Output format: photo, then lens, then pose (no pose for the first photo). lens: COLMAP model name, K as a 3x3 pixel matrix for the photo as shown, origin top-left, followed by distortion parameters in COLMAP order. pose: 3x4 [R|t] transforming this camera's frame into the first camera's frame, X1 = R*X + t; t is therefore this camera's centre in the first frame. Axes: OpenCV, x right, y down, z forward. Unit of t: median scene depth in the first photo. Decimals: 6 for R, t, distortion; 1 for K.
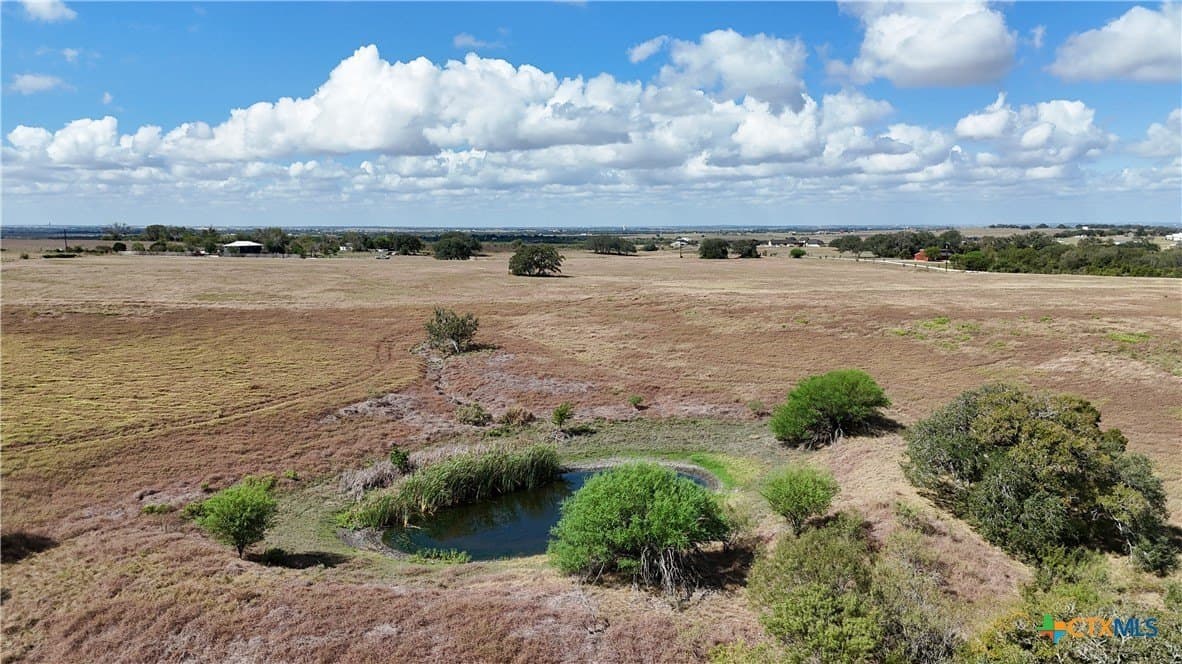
lens RADIAL K [[884.3, 0, 591.0], [0, 884.3, 332.0], [0, 0, 1]] dist [0.076745, -0.074499]
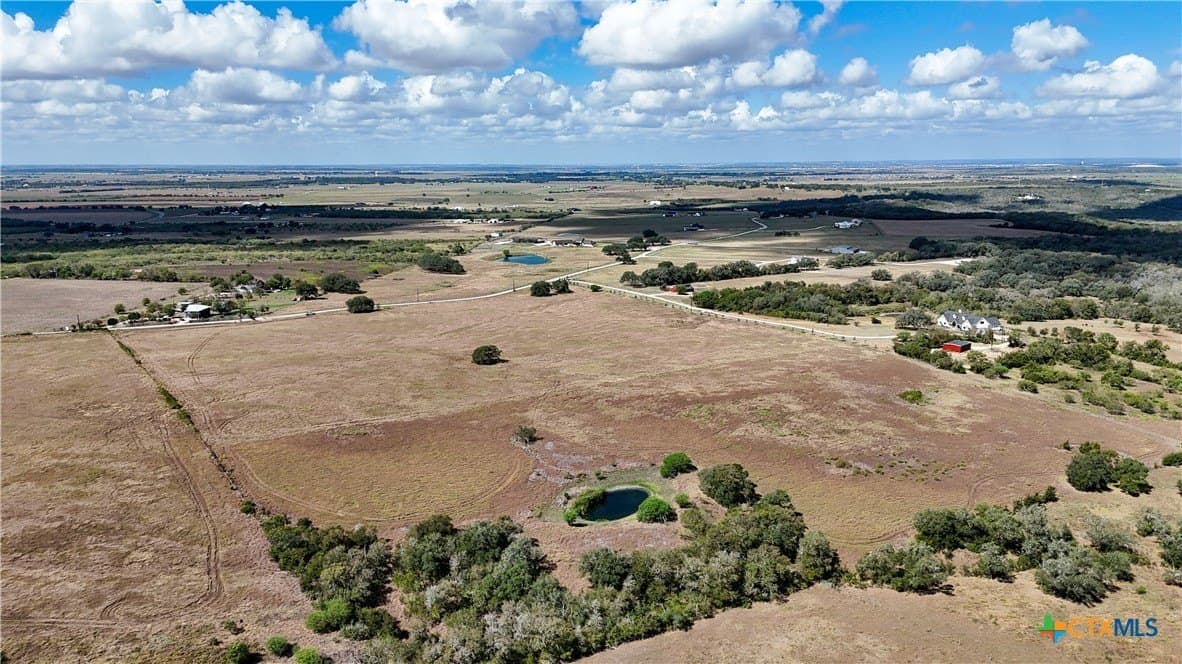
lens RADIAL K [[884.3, 0, 591.0], [0, 884.3, 332.0], [0, 0, 1]] dist [0.076745, -0.074499]
pose [[0.960358, -0.058697, 0.272521, -0.961293], [0.038770, 0.996203, 0.077946, -0.716439], [-0.276061, -0.064290, 0.958987, -2.188209]]
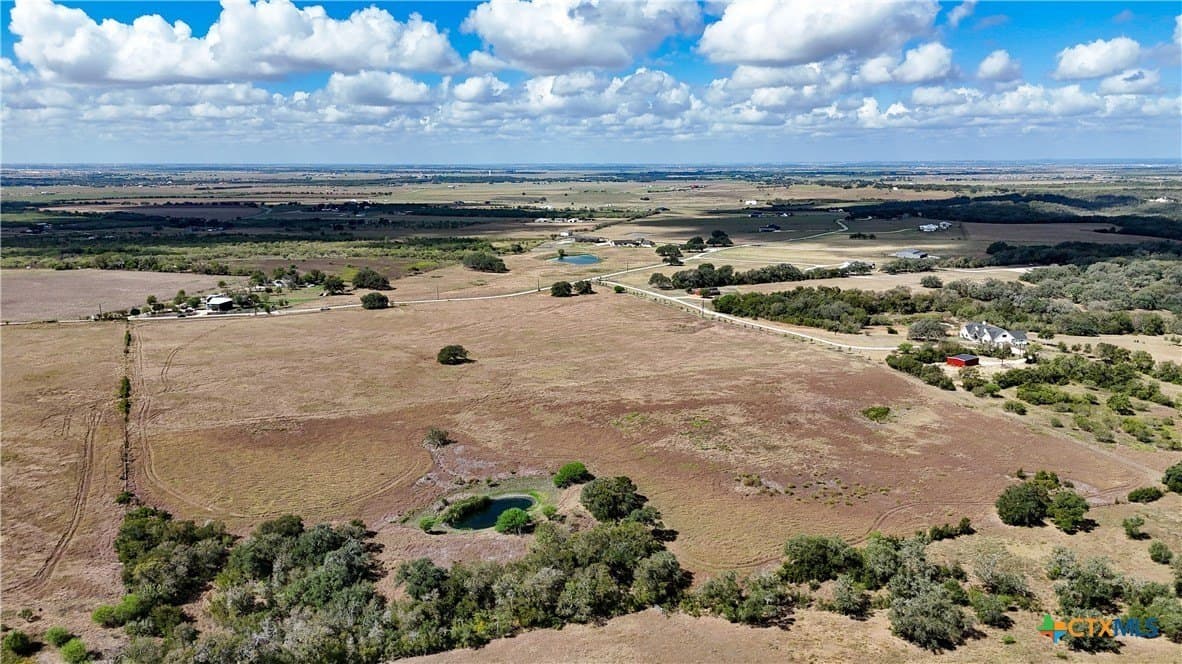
lens RADIAL K [[889.9, 0, 591.9], [0, 889.9, 326.1], [0, 0, 1]] dist [0.075507, -0.074914]
pose [[0.989003, -0.031171, 0.144576, -0.118113], [0.021561, 0.997482, 0.067568, -0.701846], [-0.146318, -0.063708, 0.987184, -2.290681]]
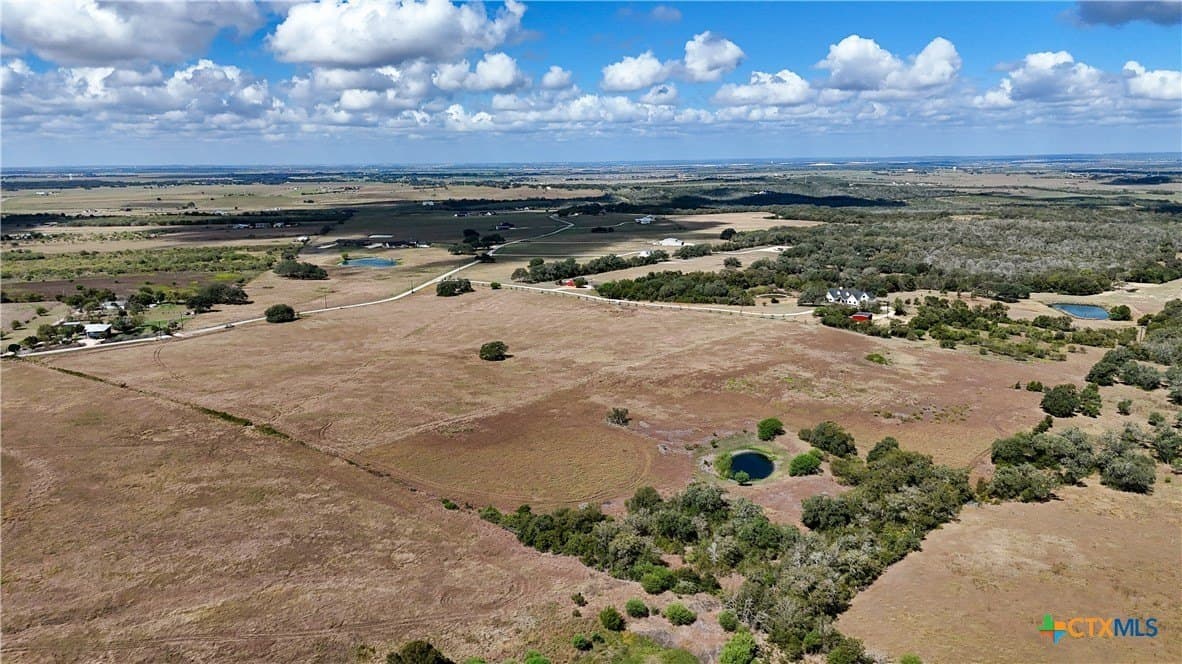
lens RADIAL K [[884.3, 0, 591.0], [0, 884.3, 332.0], [0, 0, 1]] dist [0.076745, -0.074499]
pose [[0.825912, -0.117997, 0.551313, -2.526123], [0.078163, 0.992375, 0.095302, -0.772638], [-0.558354, -0.035619, 0.828838, -1.770478]]
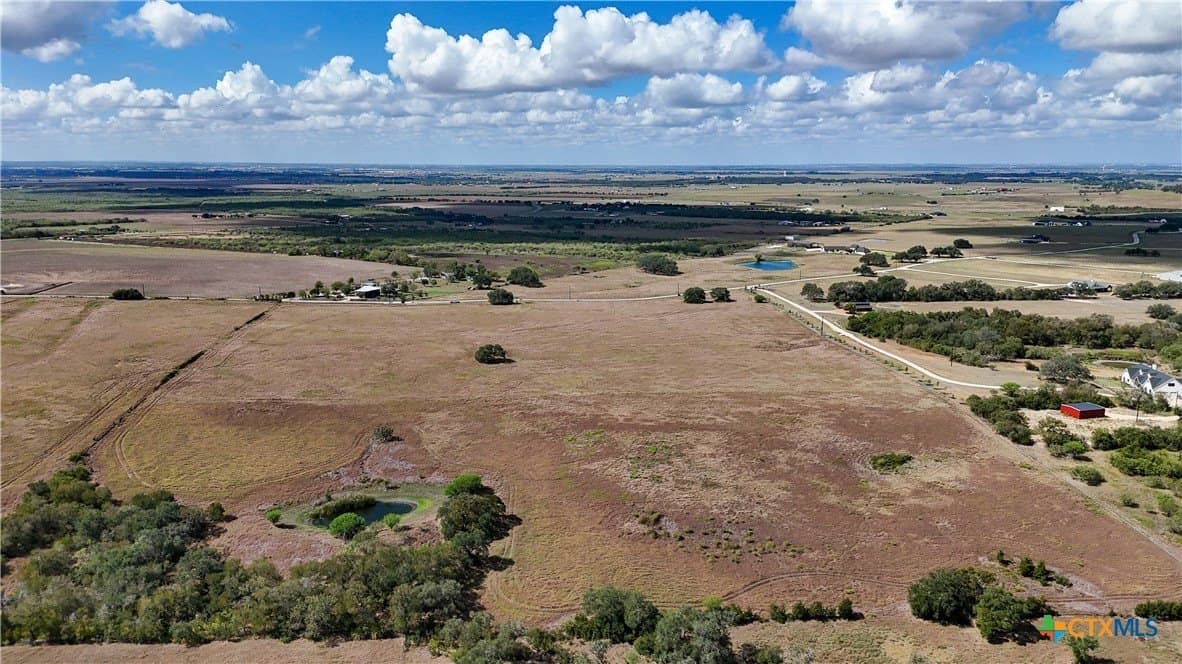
lens RADIAL K [[894.3, 0, 584.0], [0, 894.3, 334.2], [0, 0, 1]] dist [0.079351, -0.085987]
pose [[0.979457, 0.038023, -0.198035, 1.321068], [-0.023656, 0.996947, 0.074418, -0.714021], [0.200260, -0.068205, 0.977366, -2.026830]]
